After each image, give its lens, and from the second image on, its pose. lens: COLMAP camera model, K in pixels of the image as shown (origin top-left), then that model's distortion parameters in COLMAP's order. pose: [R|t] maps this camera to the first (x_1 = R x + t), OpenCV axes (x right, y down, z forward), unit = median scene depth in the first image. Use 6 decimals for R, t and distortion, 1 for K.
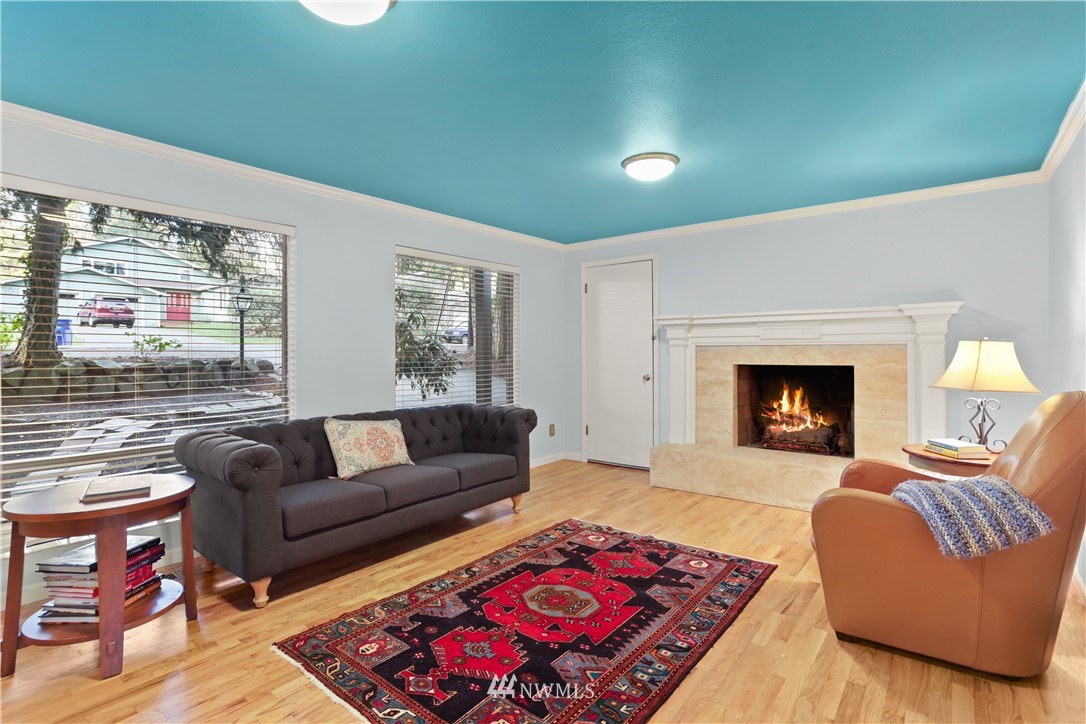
lens RADIAL K [[527.3, 0, 541.4], [0, 527.3, 361.7], [0, 0, 1]] dist [-0.061723, 0.038710]
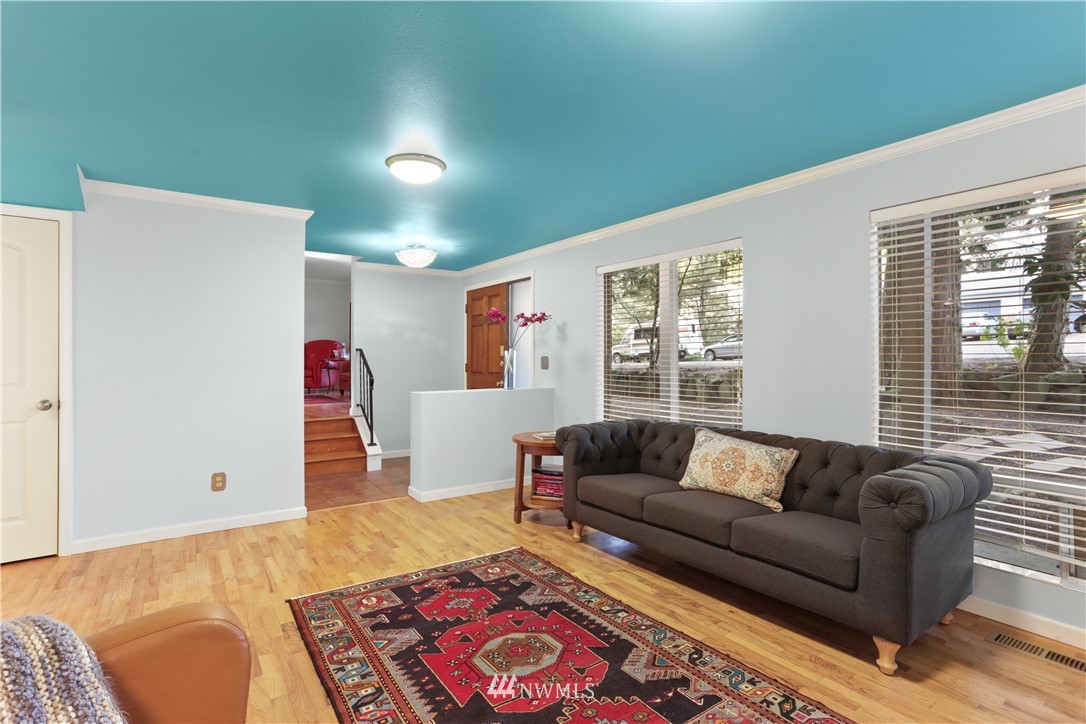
lens RADIAL K [[527.3, 0, 541.4], [0, 527.3, 361.7], [0, 0, 1]] dist [-0.061723, 0.038710]
pose [[-0.280618, 0.004523, -0.959809, 0.819499], [-0.018305, 0.999782, 0.010063, -0.031085], [0.959645, 0.020393, -0.280474, 1.227186]]
